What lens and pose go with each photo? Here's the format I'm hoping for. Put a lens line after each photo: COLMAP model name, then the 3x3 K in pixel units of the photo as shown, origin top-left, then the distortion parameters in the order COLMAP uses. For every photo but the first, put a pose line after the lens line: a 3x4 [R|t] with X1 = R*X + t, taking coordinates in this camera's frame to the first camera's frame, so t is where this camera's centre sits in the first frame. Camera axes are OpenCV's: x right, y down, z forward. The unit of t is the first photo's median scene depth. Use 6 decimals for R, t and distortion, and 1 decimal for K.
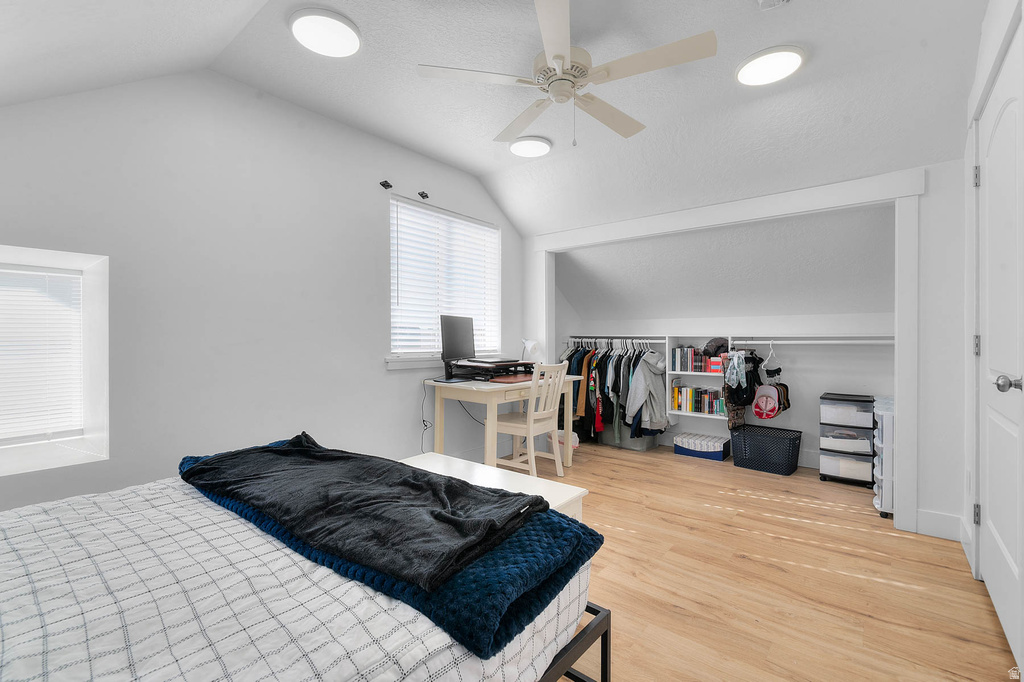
lens RADIAL K [[452.8, 0, 513.4], [0, 452.8, 338.4], [0, 0, 1]] dist [0.031190, 0.000511]
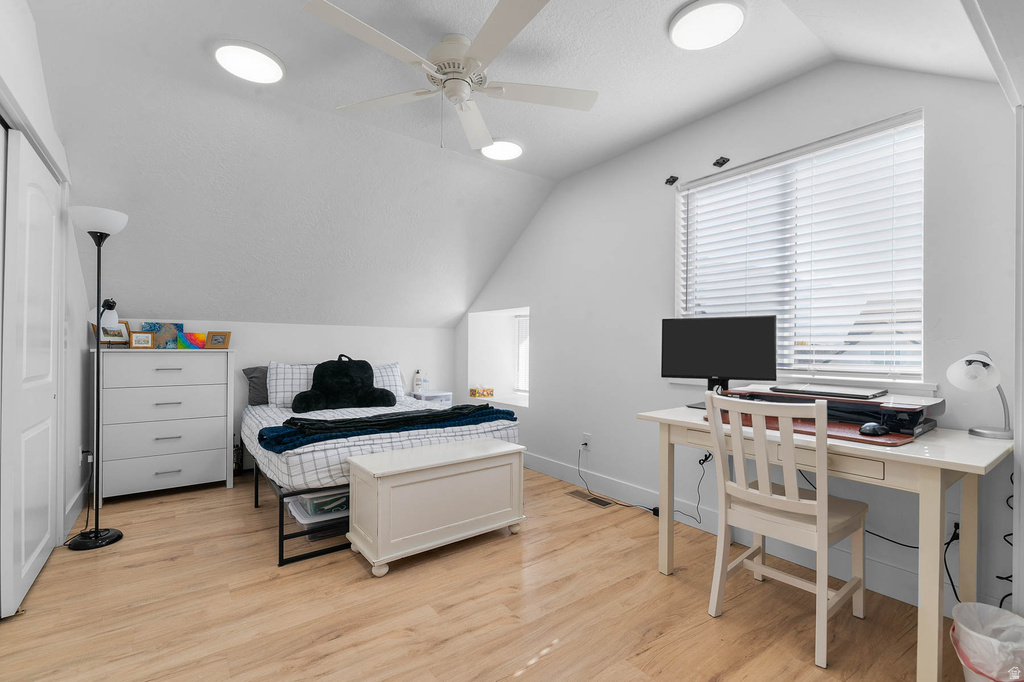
lens RADIAL K [[452.8, 0, 513.3], [0, 452.8, 345.4], [0, 0, 1]] dist [0.031190, 0.000511]
pose [[-0.250436, -0.005614, -0.968117, 1.095116], [-0.006373, 0.999971, -0.004150, -0.000882], [0.968112, 0.005131, -0.250465, 1.476203]]
